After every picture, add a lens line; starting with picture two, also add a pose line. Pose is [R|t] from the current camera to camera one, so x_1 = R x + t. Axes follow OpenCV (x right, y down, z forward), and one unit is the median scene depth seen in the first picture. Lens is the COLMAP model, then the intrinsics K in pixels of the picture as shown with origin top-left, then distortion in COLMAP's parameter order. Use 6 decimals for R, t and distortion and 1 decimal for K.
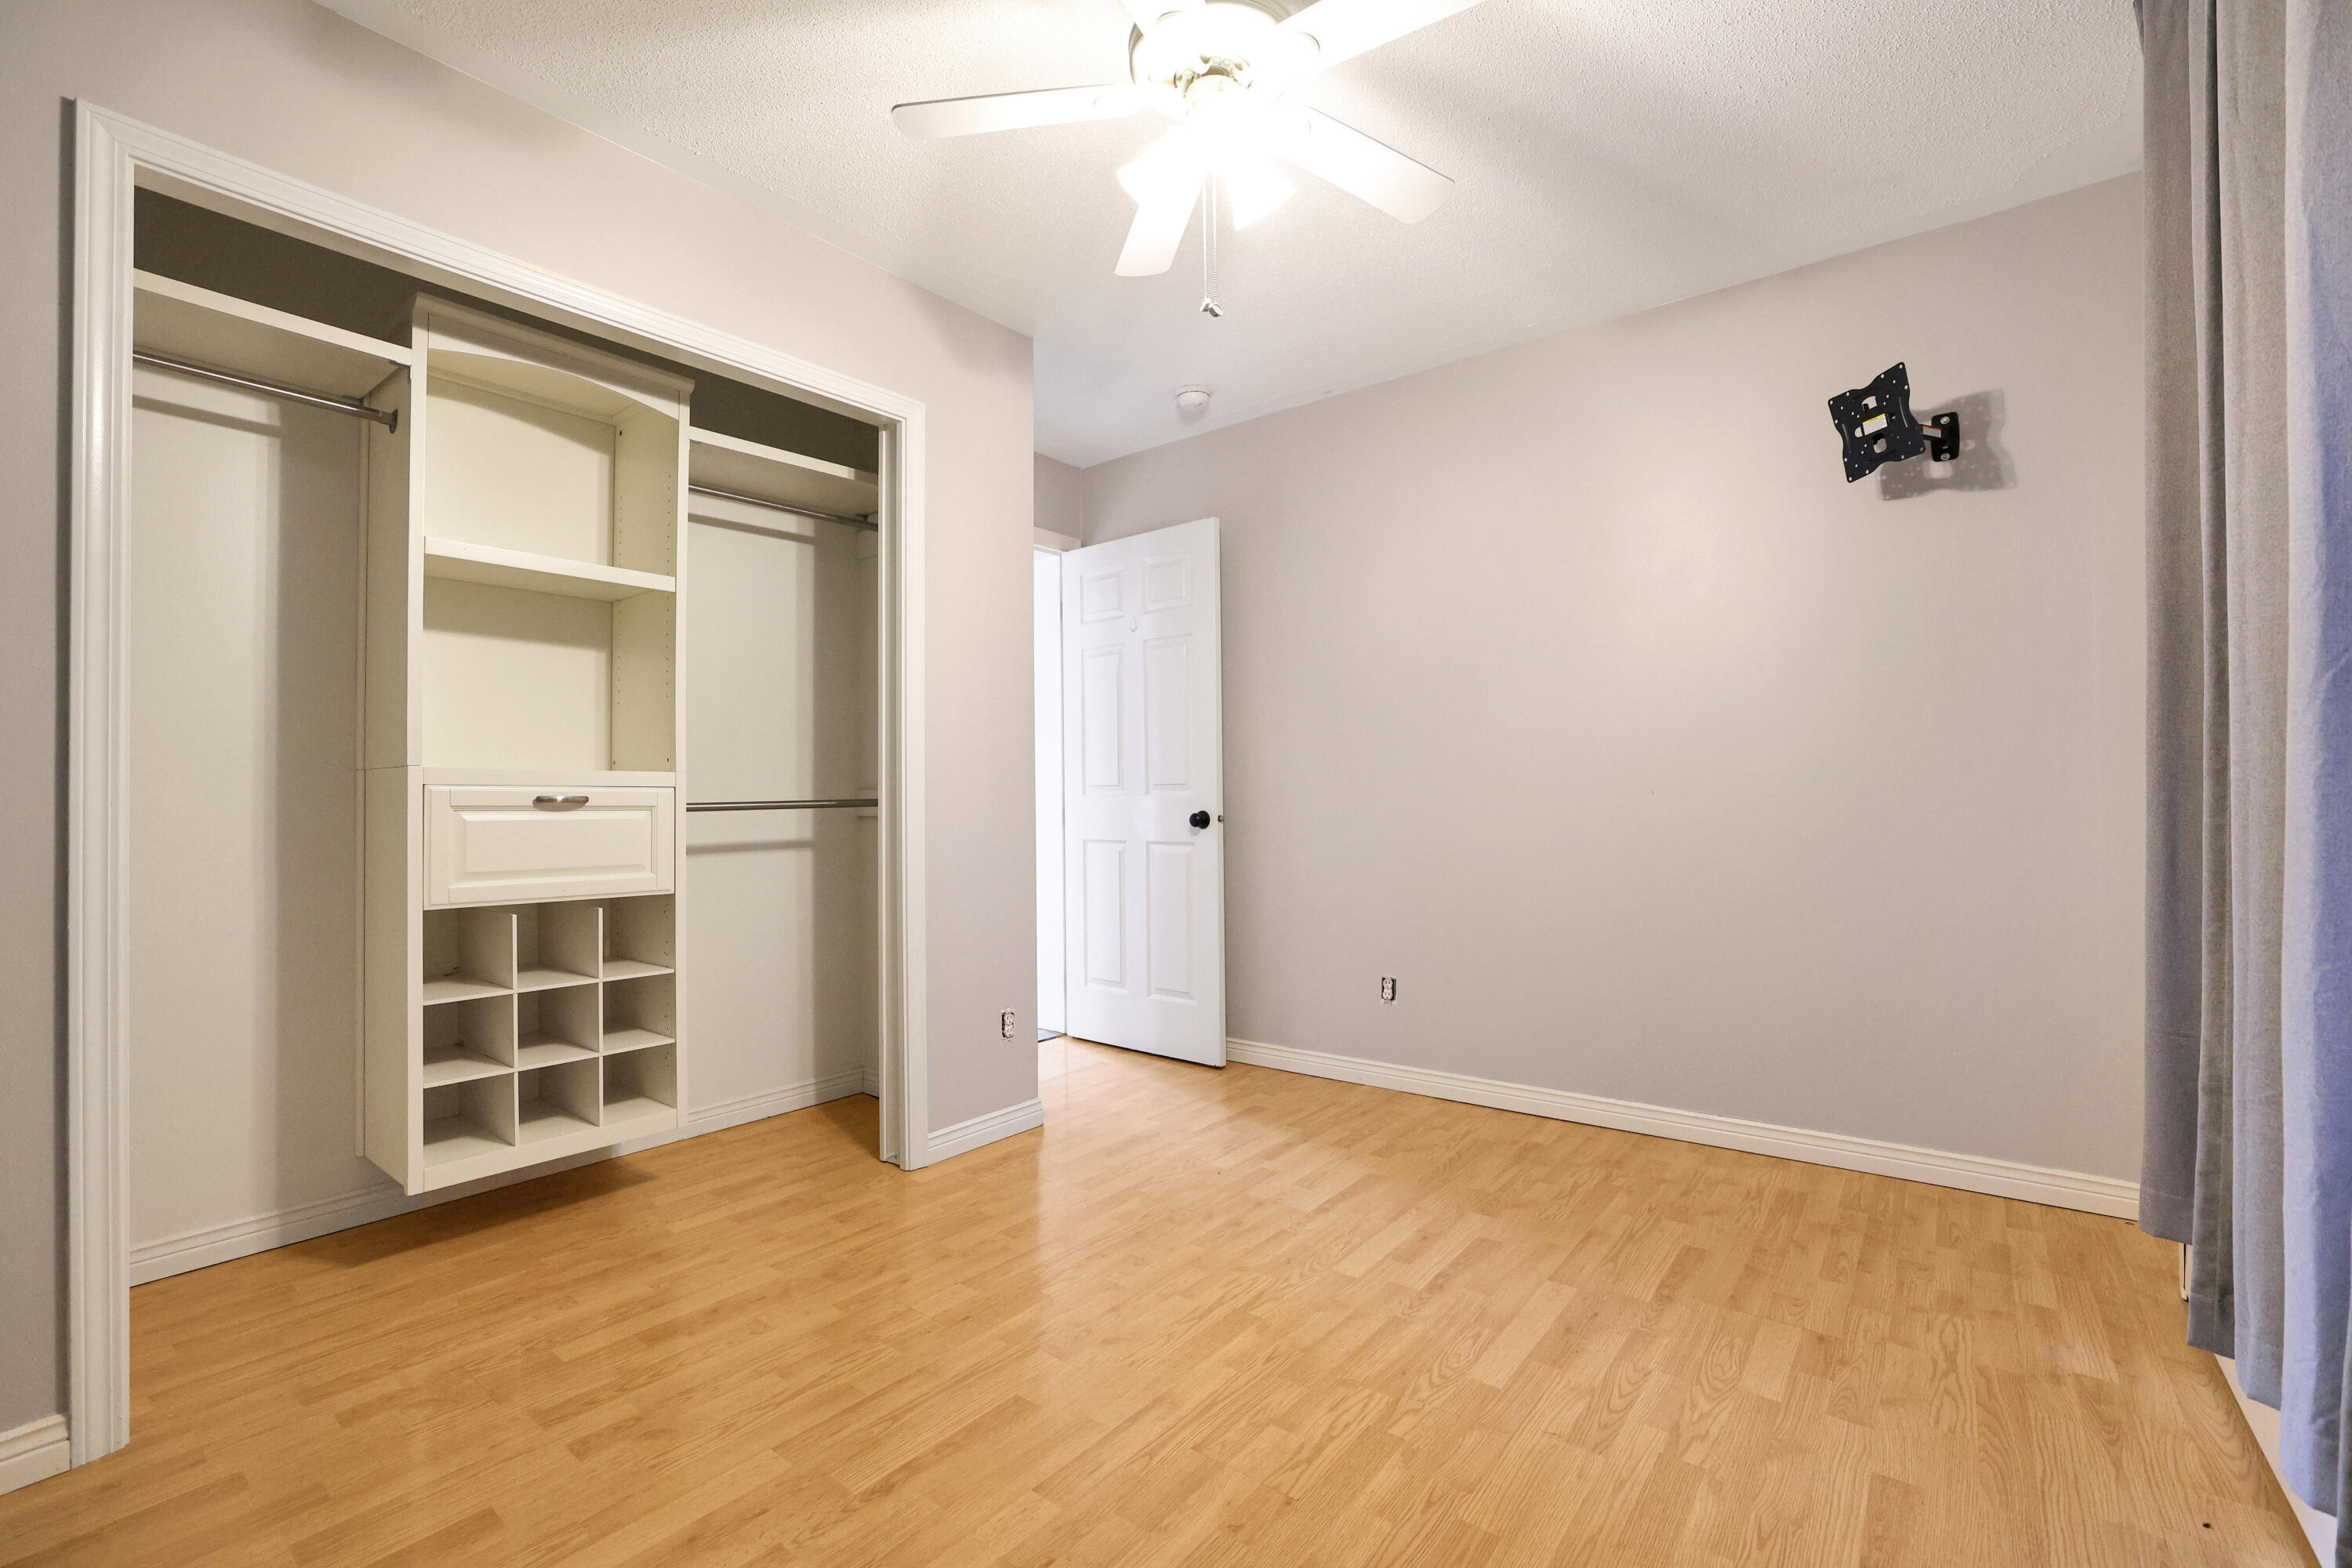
lens RADIAL K [[1027.5, 0, 1159.8], [0, 1027.5, 777.8], [0, 0, 1]] dist [-0.053155, 0.020589]
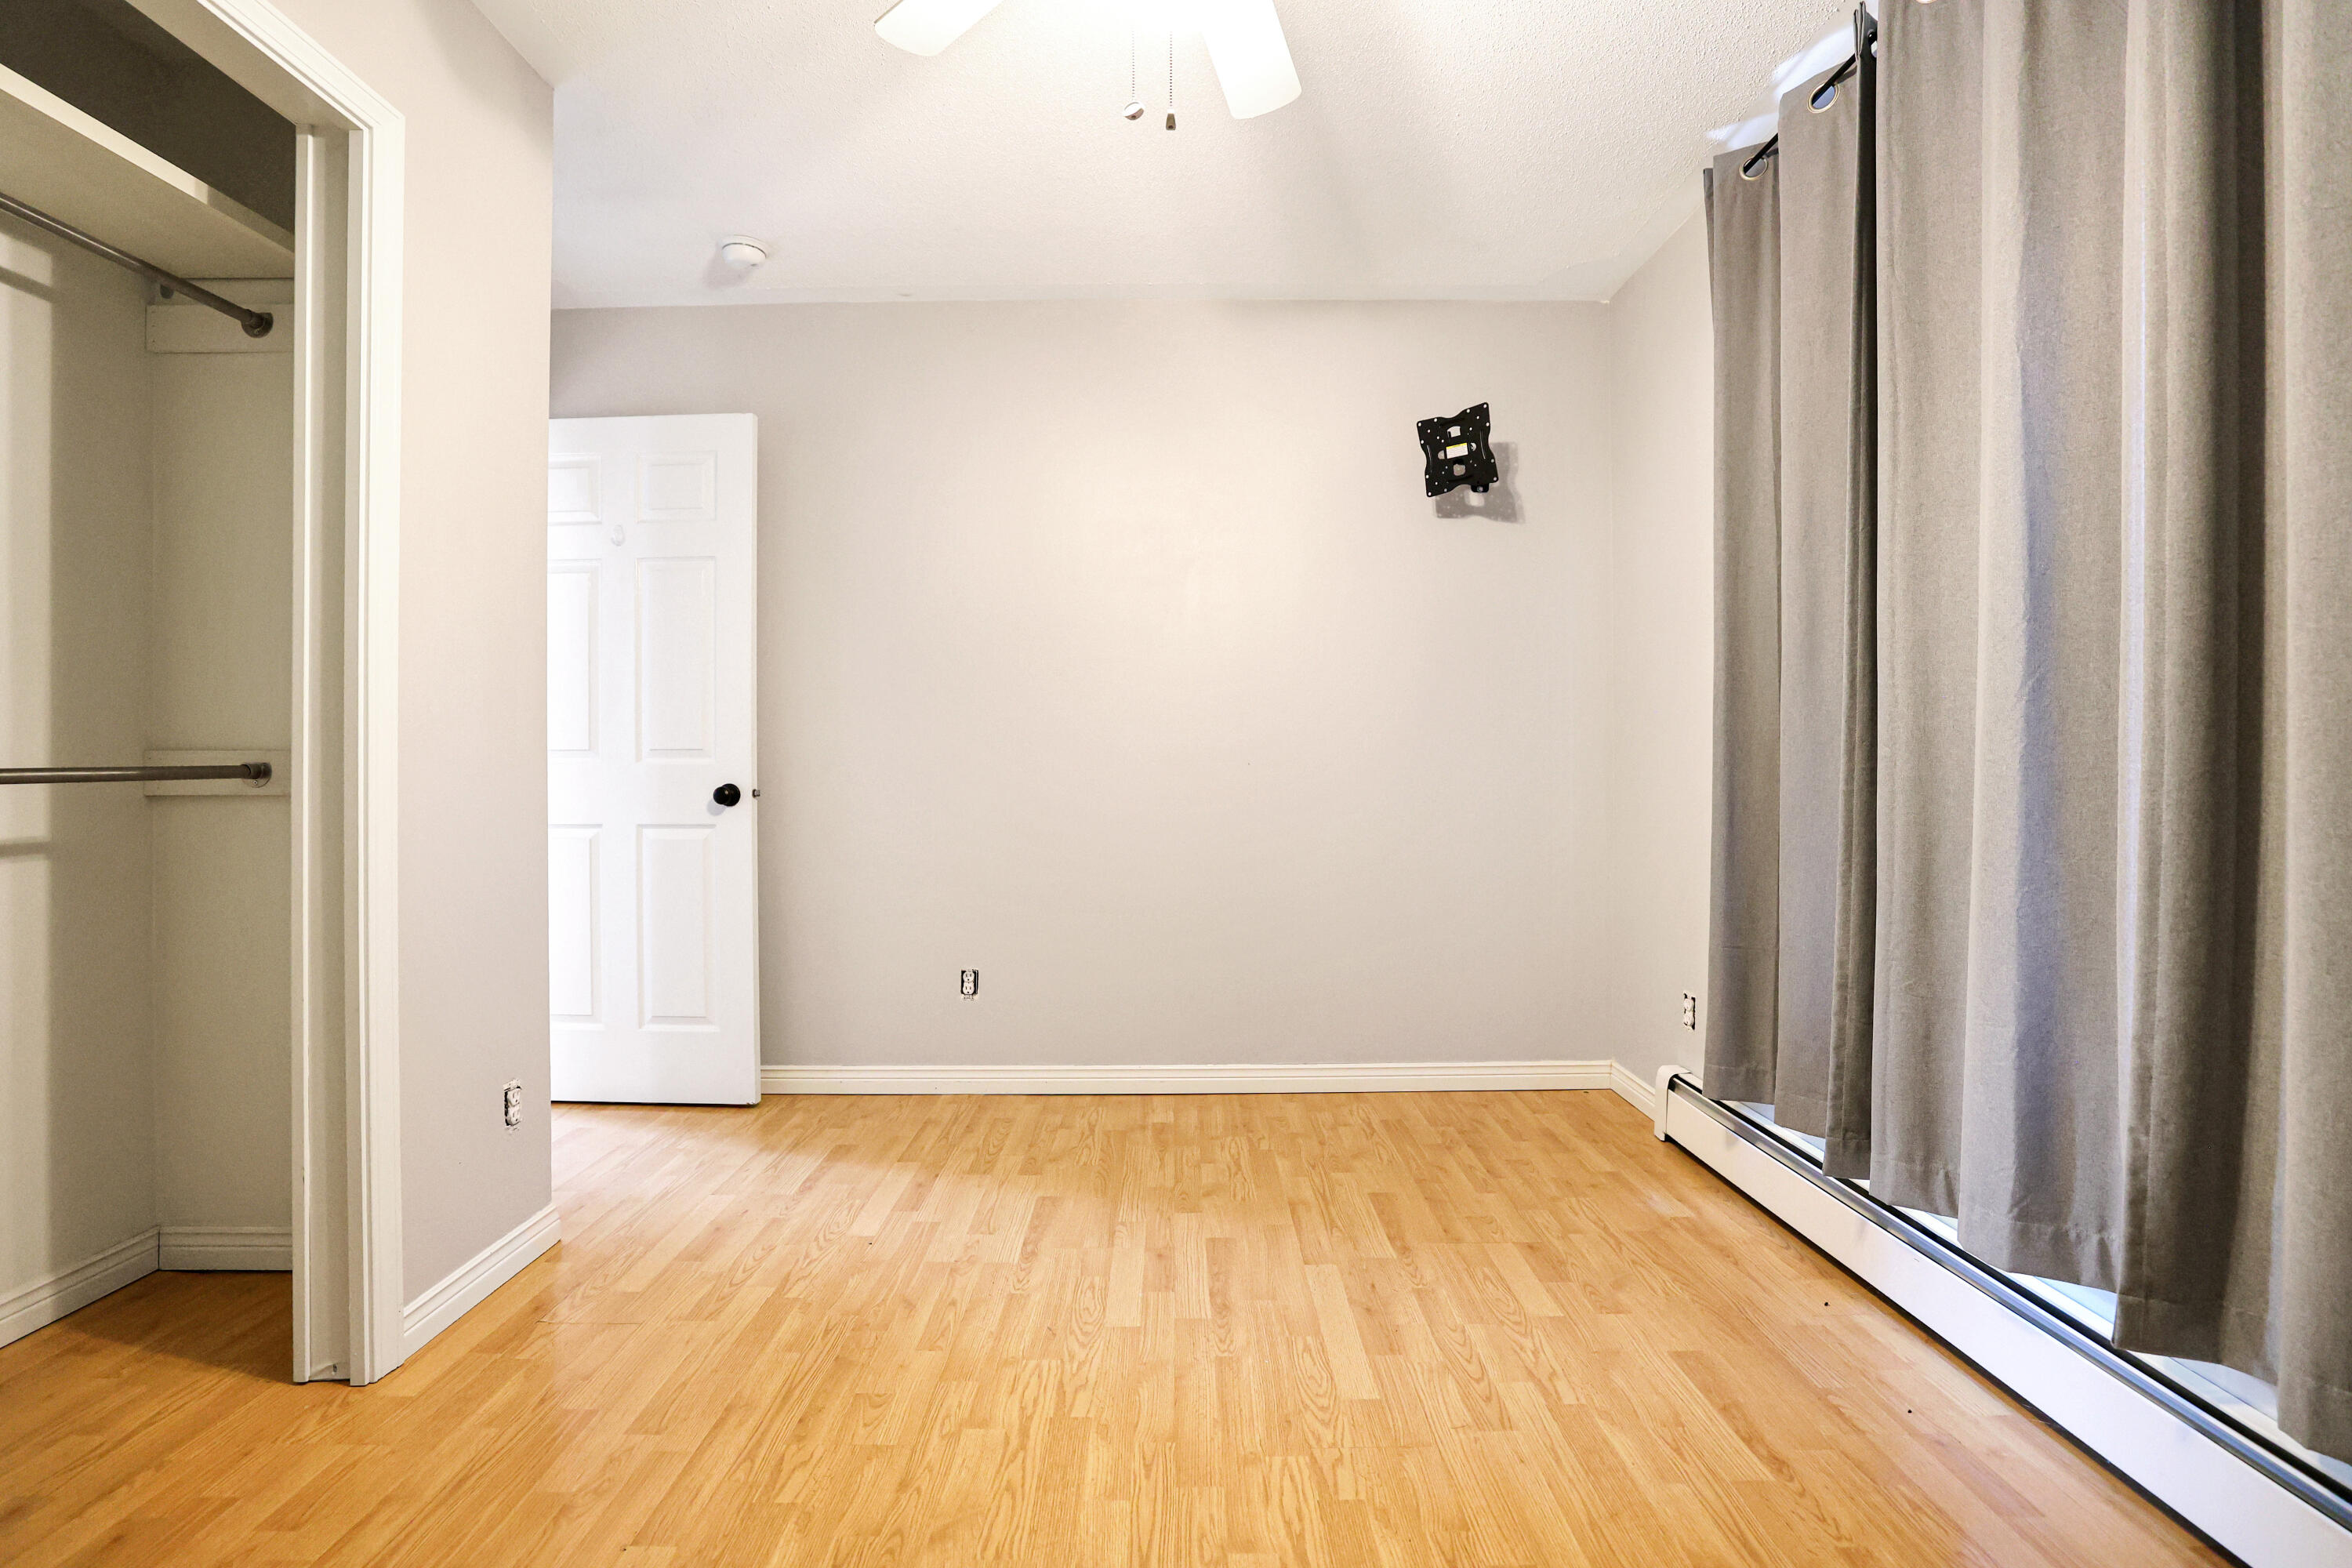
lens RADIAL K [[1021.6, 0, 1177.6], [0, 1021.6, 764.5], [0, 0, 1]] dist [-0.049188, 0.017437]
pose [[0.776124, 0.007837, 0.630531, -0.269307], [-0.016145, 0.999842, 0.007446, 0.008742], [-0.630373, -0.015960, 0.776128, 0.271155]]
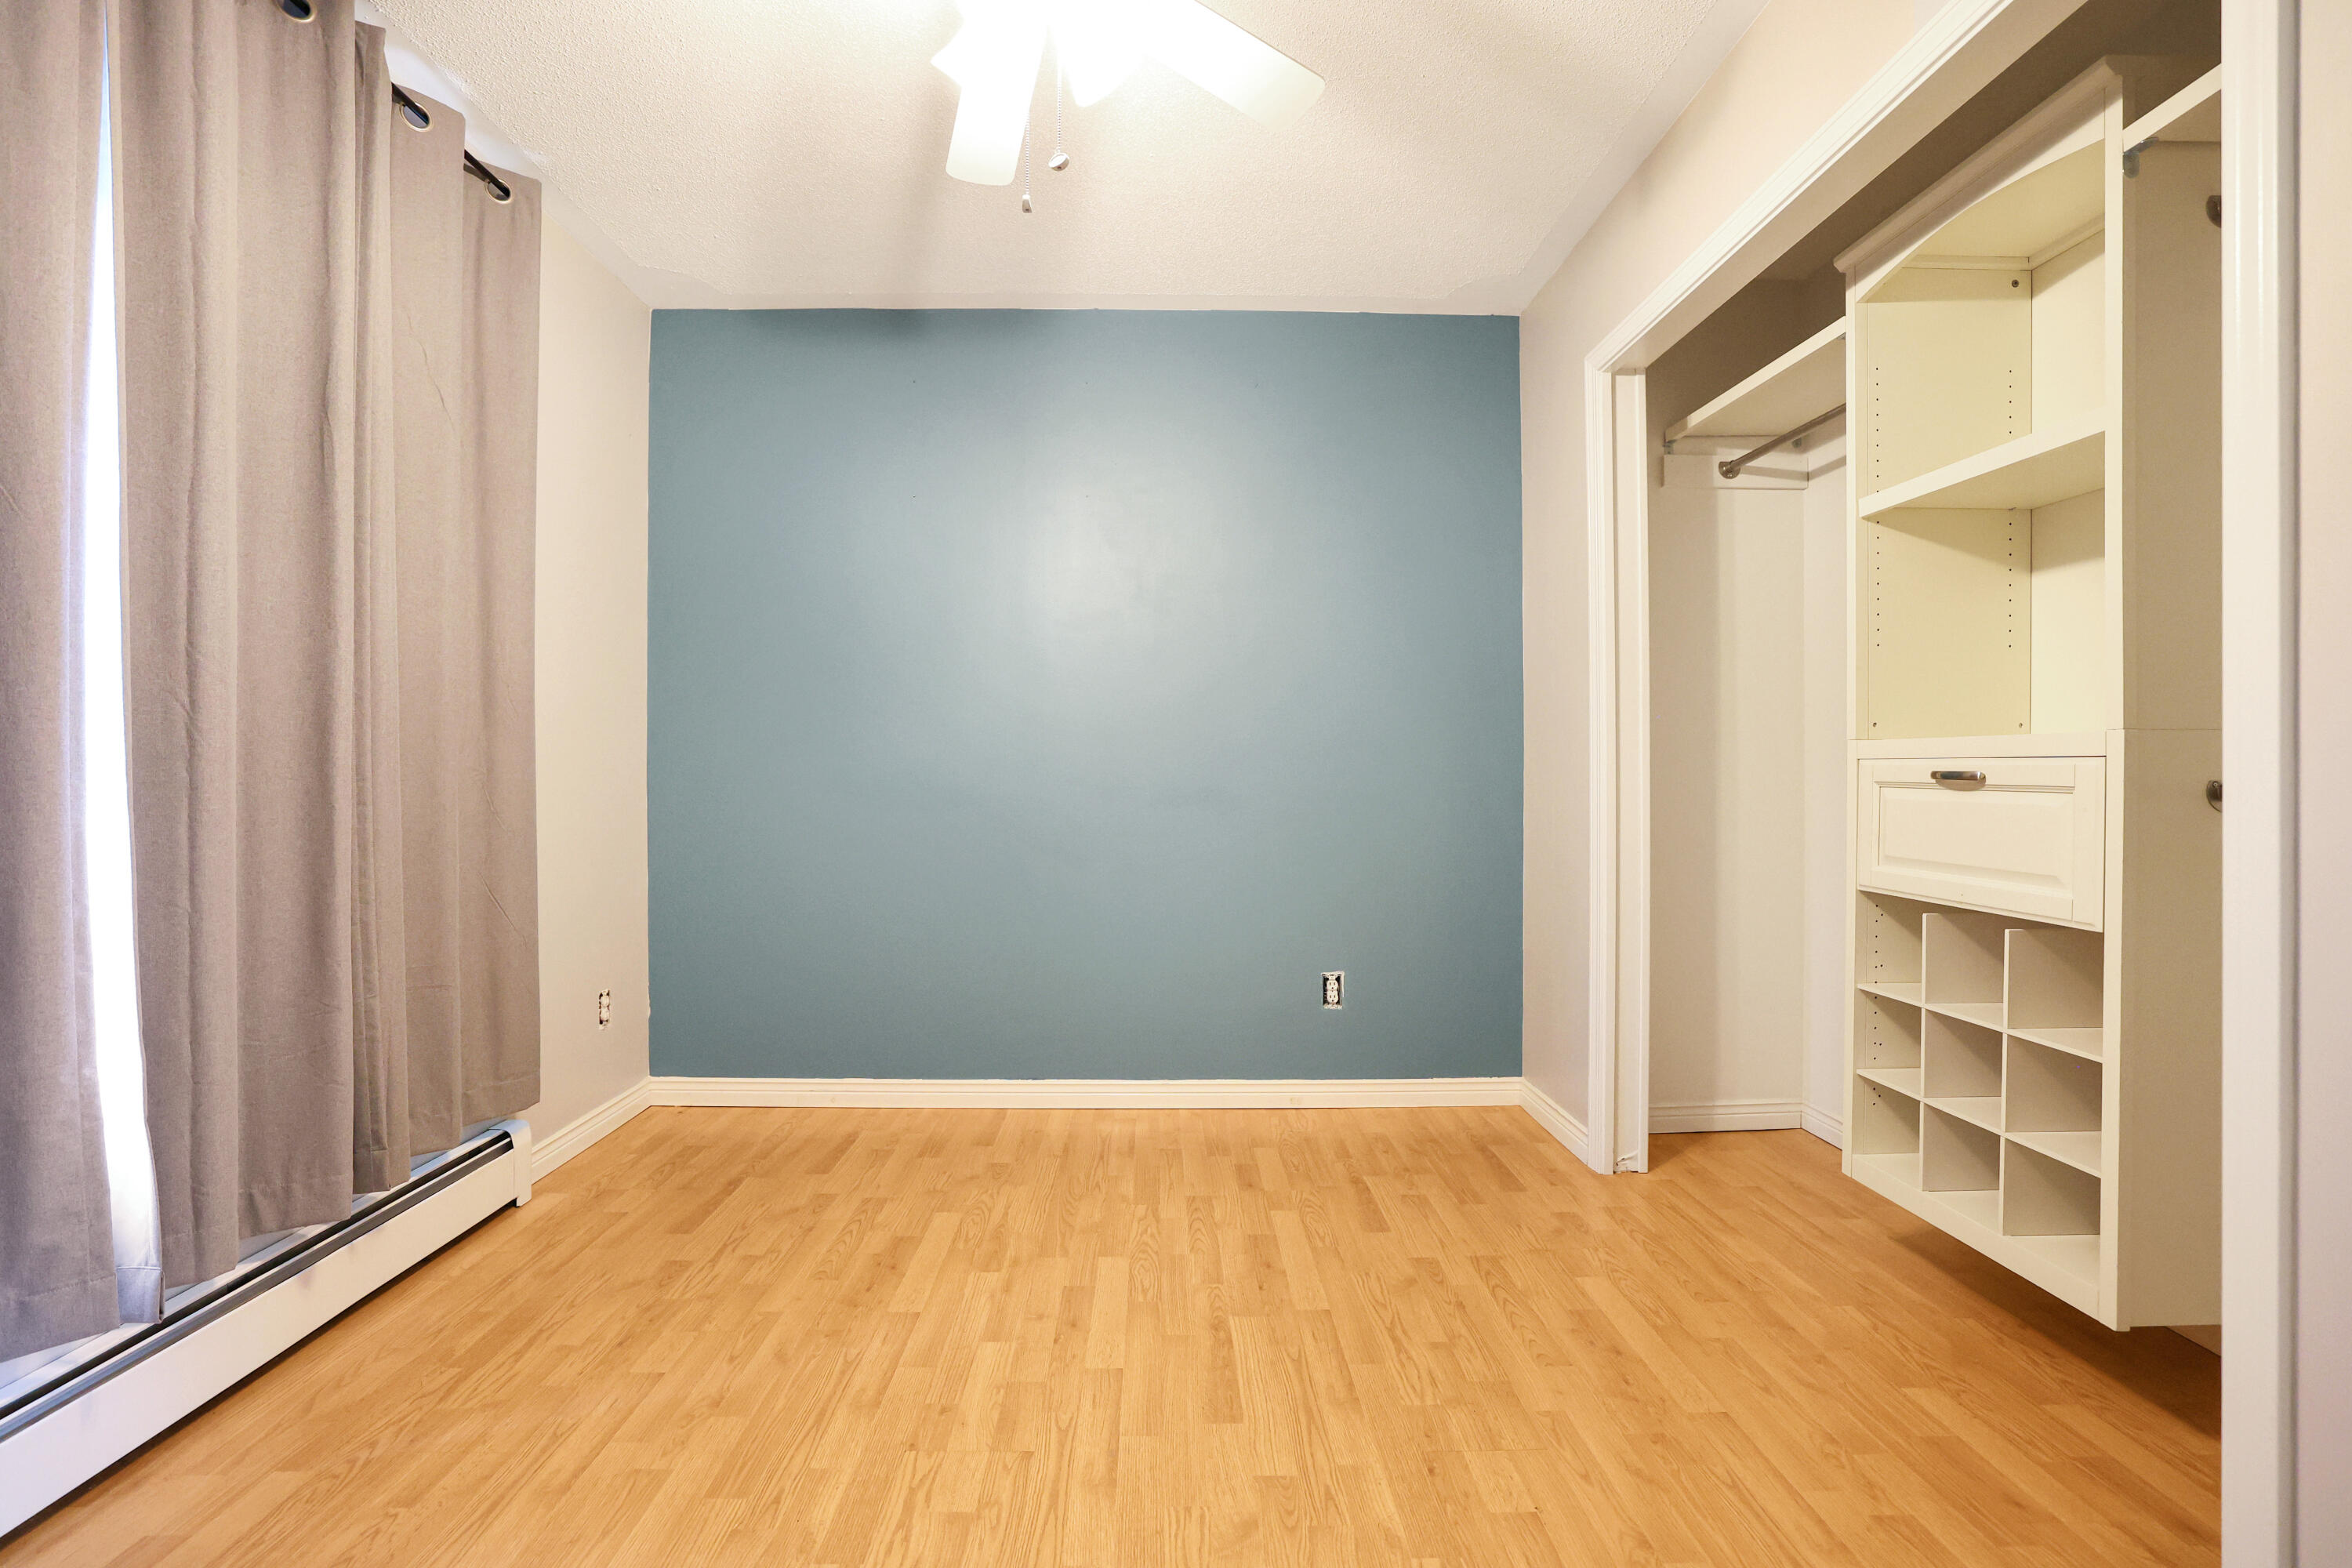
lens RADIAL K [[993.3, 0, 1163.3], [0, 993.3, 781.0], [0, 0, 1]] dist [-0.044572, 0.013289]
pose [[-0.772306, 0.009937, -0.635173, 0.321899], [0.017500, 0.999831, -0.005635, 0.018041], [0.635009, -0.015467, -0.772350, 1.116493]]
